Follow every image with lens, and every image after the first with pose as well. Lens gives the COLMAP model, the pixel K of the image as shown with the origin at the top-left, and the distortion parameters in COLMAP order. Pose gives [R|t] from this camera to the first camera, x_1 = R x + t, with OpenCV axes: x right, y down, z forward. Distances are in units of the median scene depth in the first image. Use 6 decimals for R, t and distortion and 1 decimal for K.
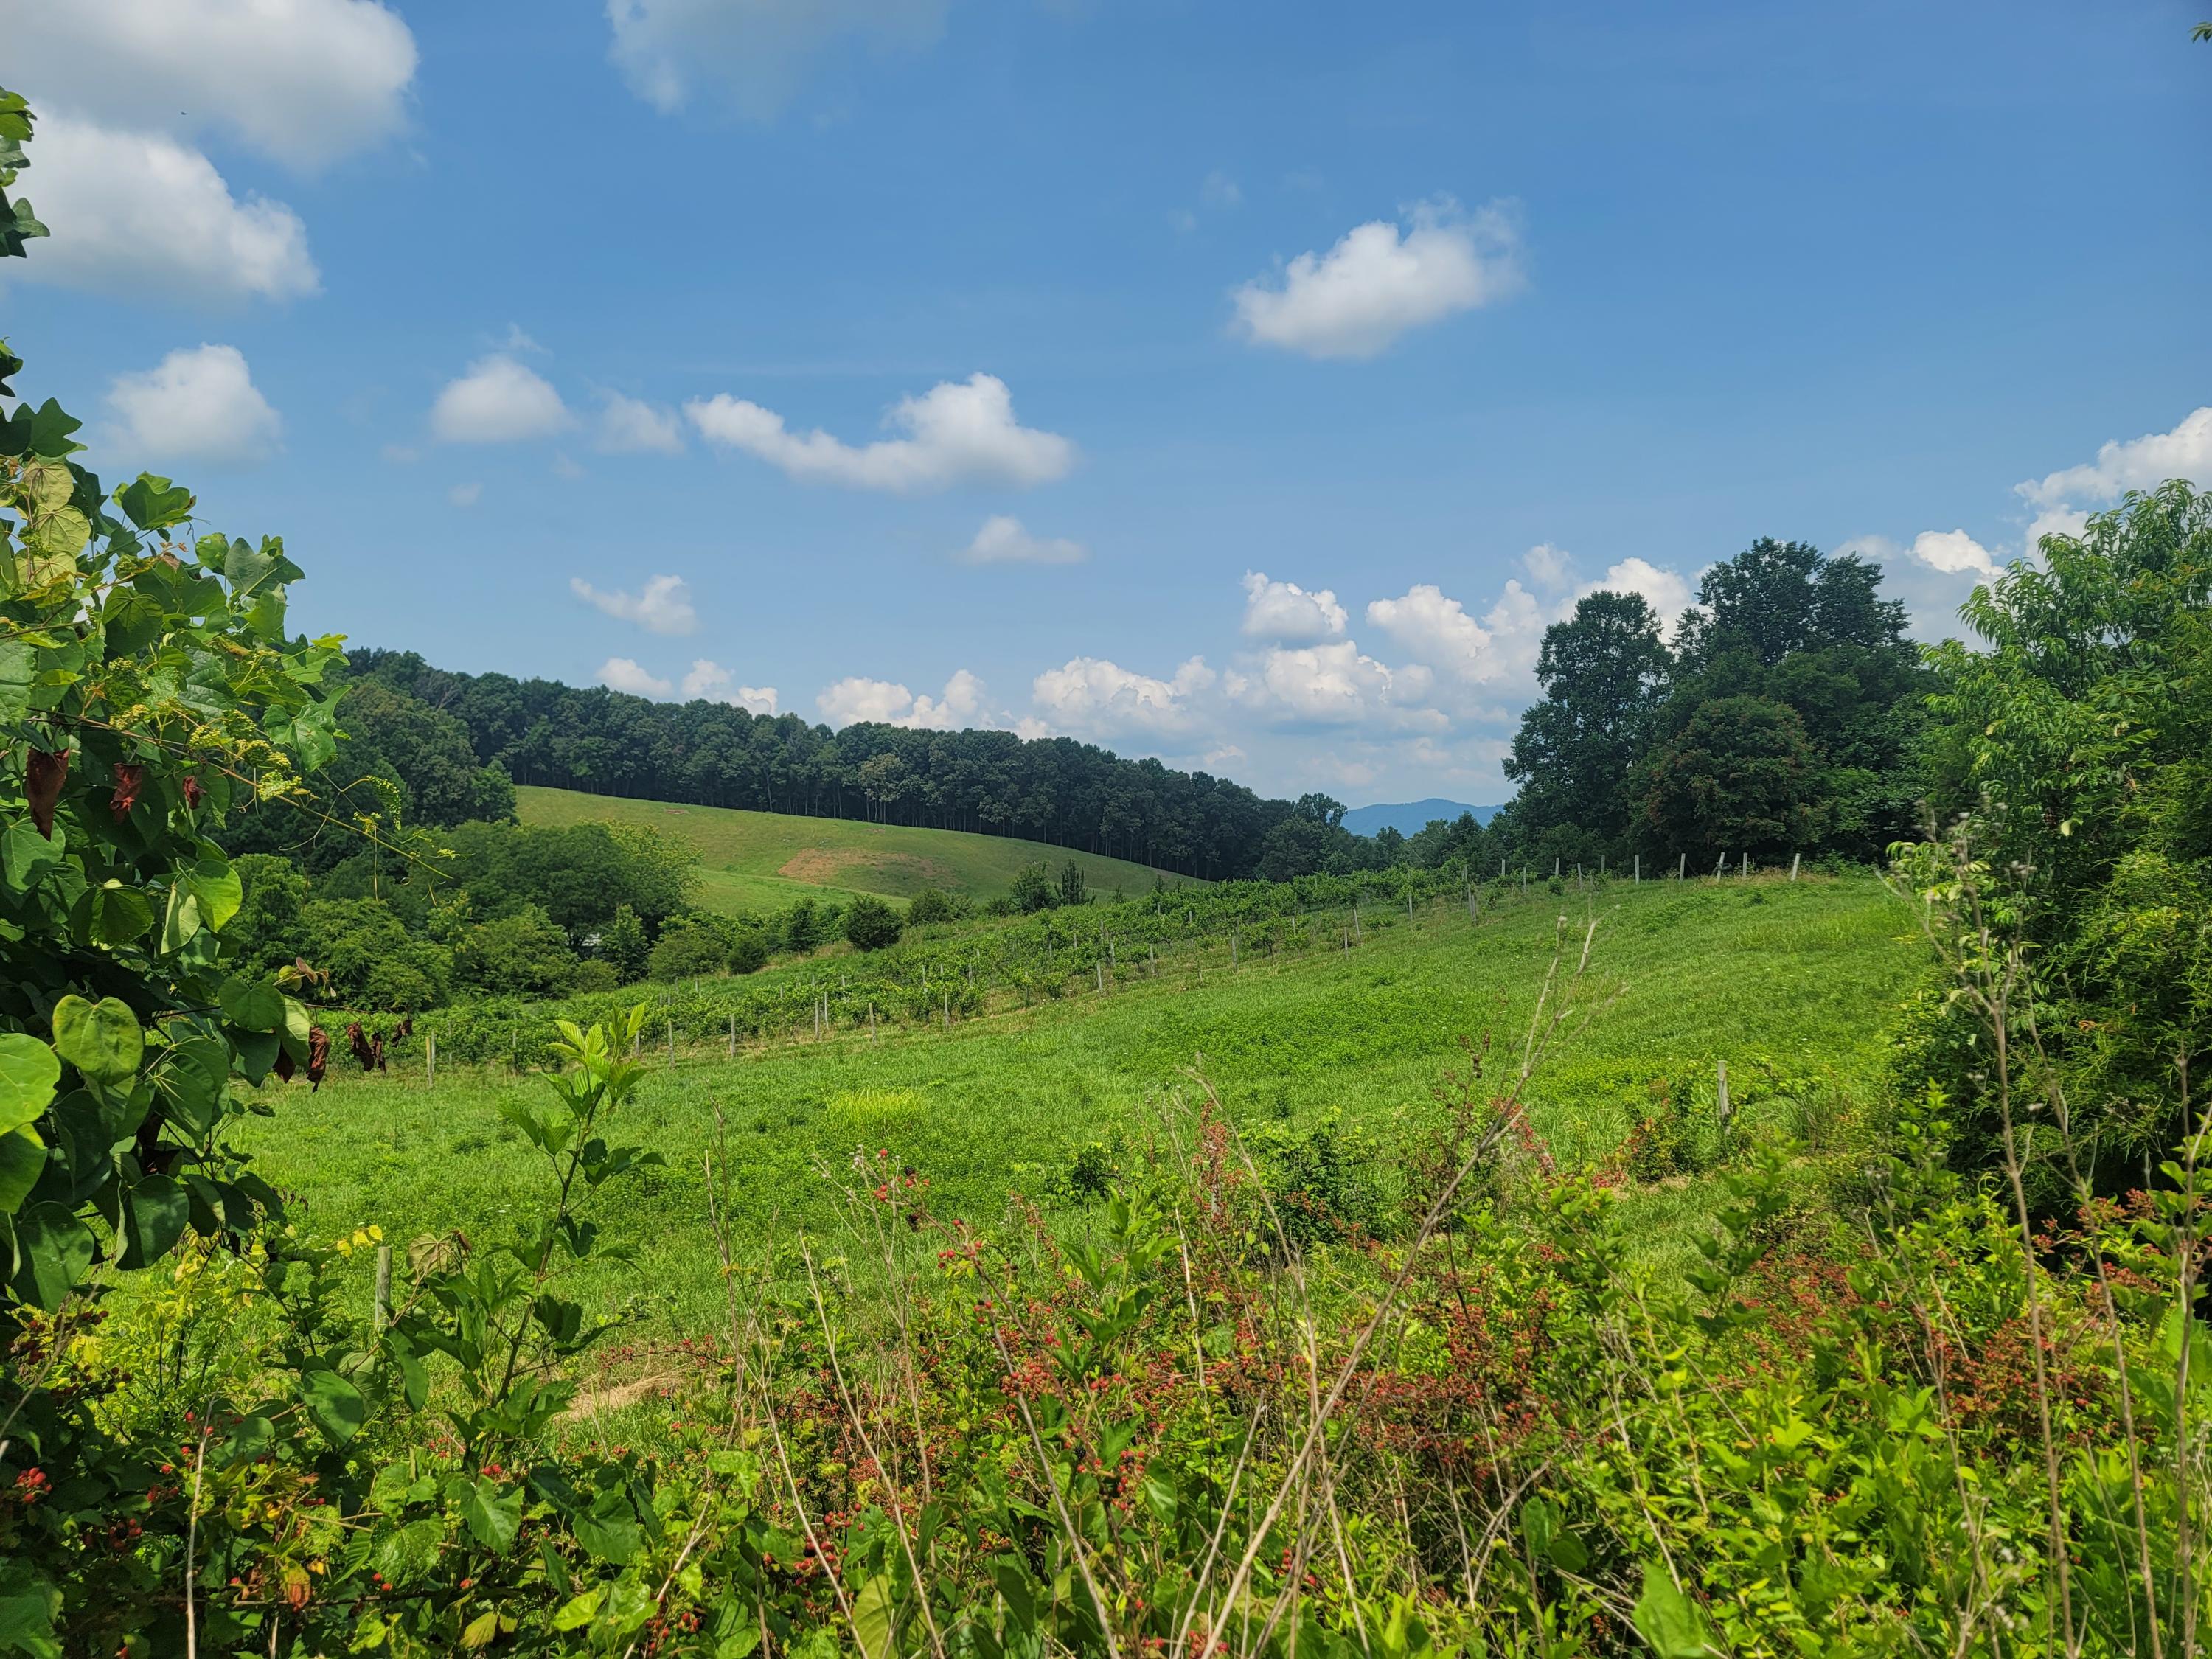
lens RADIAL K [[1573.3, 0, 1120.3], [0, 1573.3, 825.5], [0, 0, 1]] dist [-0.000616, -0.007286]
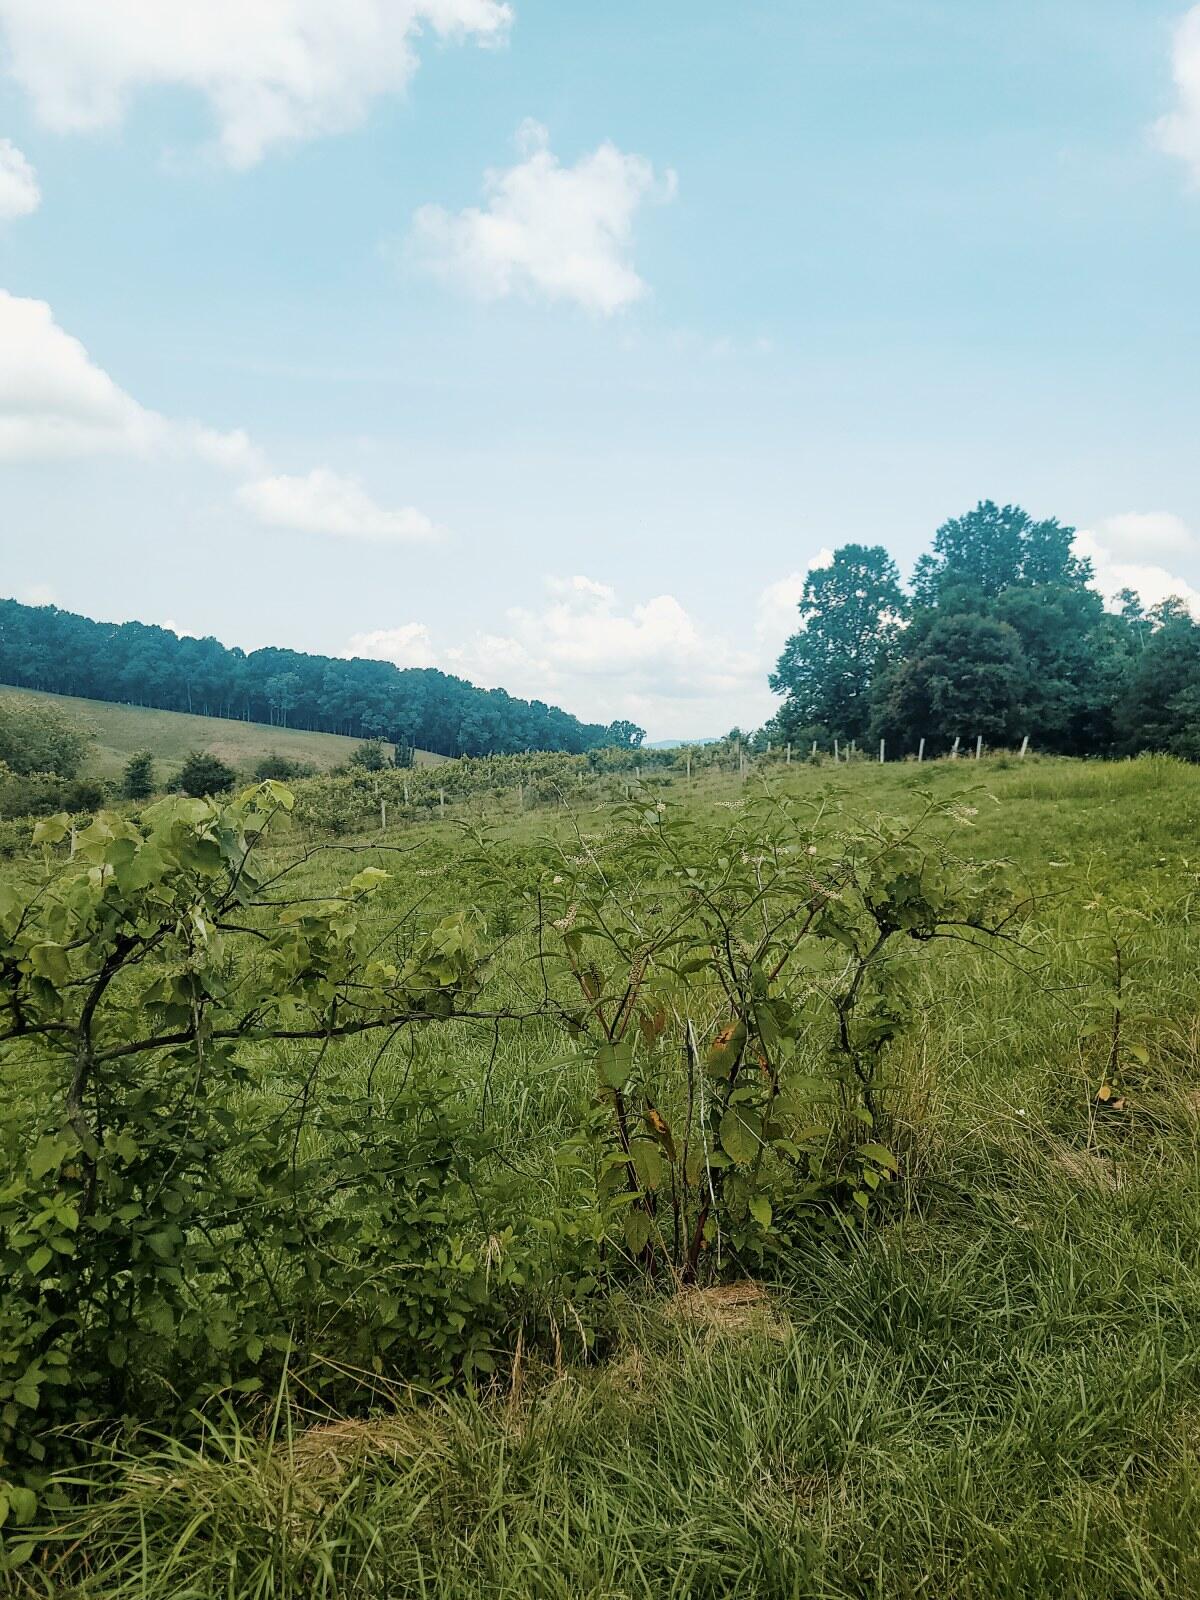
lens RADIAL K [[1454.6, 0, 596.0], [0, 1454.6, 802.5], [0, 0, 1]] dist [0.030625, 0.000000]
pose [[0.992493, 0.029929, 0.118579, -0.024519], [-0.039138, 0.996331, 0.076111, -0.025420], [-0.115866, -0.080180, 0.990023, -0.127235]]
